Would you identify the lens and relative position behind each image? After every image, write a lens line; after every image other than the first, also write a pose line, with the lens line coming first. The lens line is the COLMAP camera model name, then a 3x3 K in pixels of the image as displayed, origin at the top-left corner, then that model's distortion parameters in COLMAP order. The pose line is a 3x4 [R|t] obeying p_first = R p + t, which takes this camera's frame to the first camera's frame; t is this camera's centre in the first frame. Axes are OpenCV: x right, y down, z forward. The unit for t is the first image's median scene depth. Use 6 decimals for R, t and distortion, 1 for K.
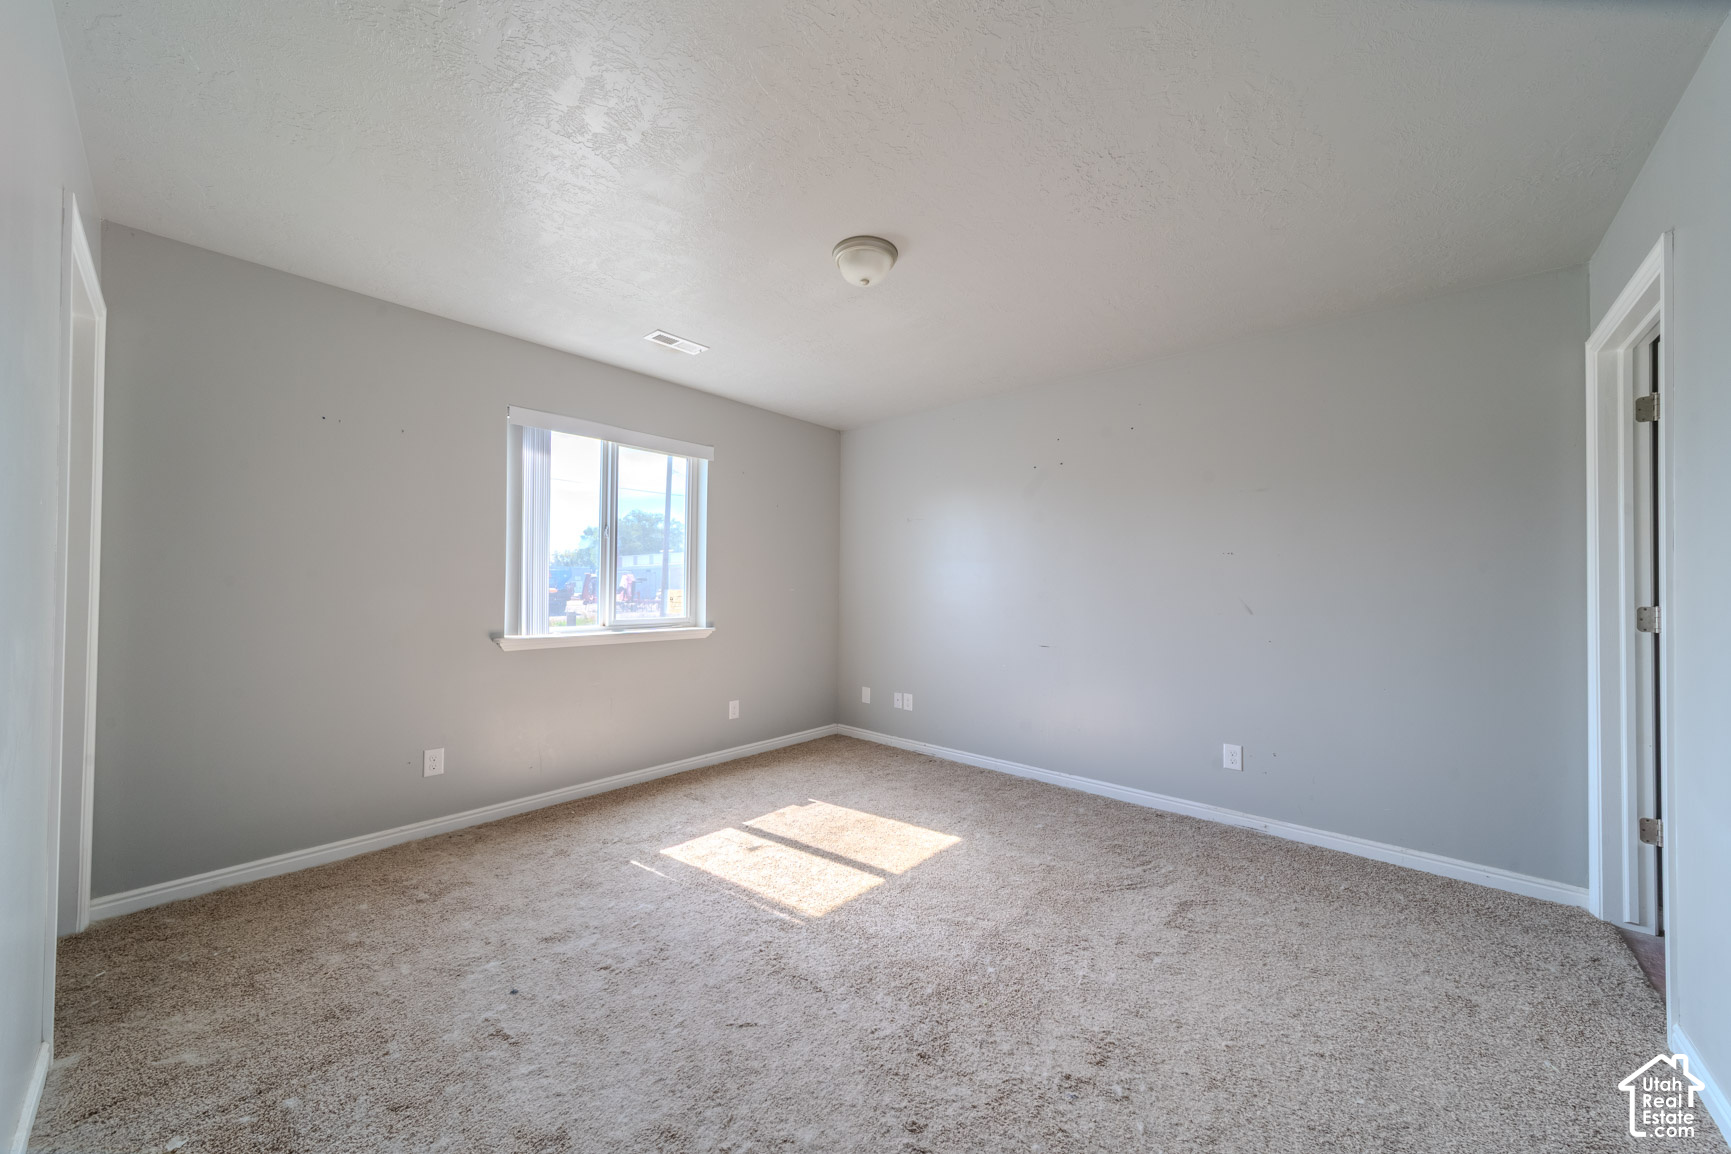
lens RADIAL K [[605.8, 0, 852.6], [0, 605.8, 578.5], [0, 0, 1]] dist [0.007369, 0.000037]
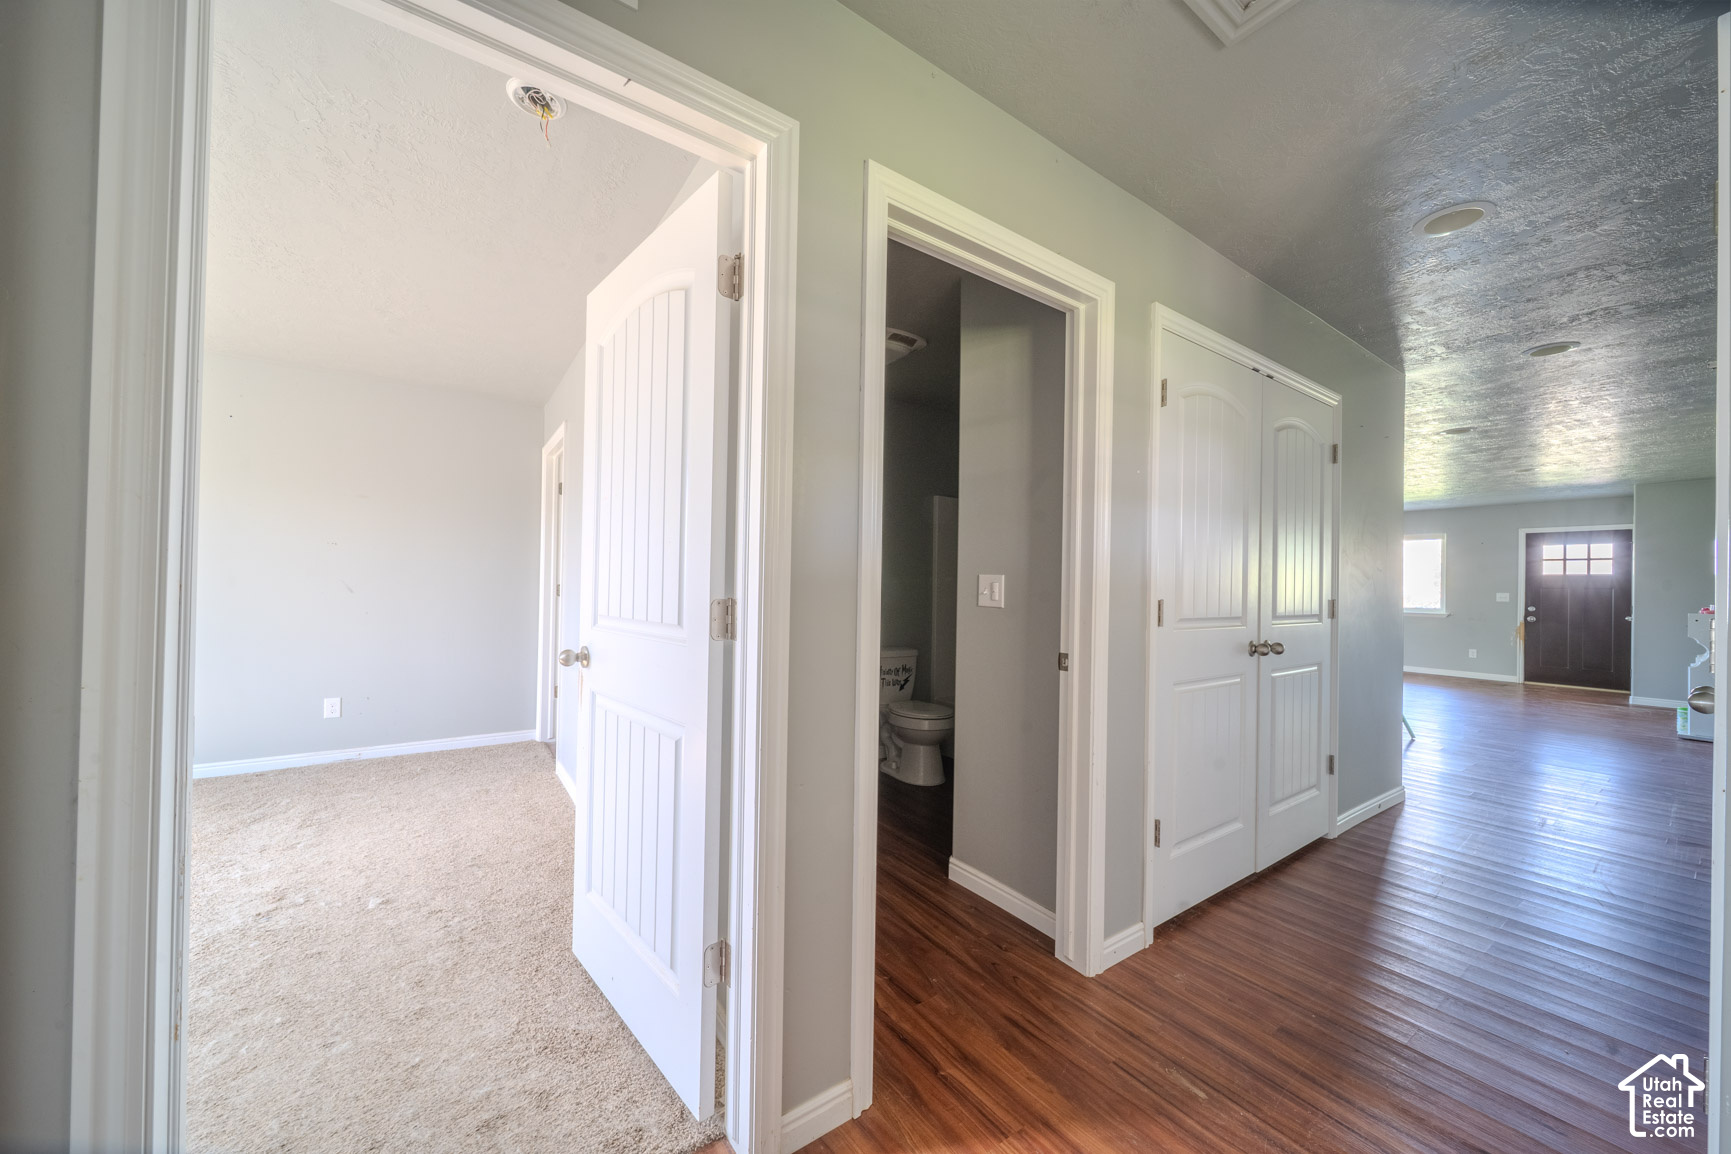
lens RADIAL K [[605.8, 0, 861.5], [0, 605.8, 578.1], [0, 0, 1]] dist [0.007369, 0.000037]
pose [[0.220588, 0.000476, 0.975367, -0.471093], [-0.026705, 0.999628, 0.005552, -0.014280], [-0.975001, -0.027272, 0.220518, -0.435838]]
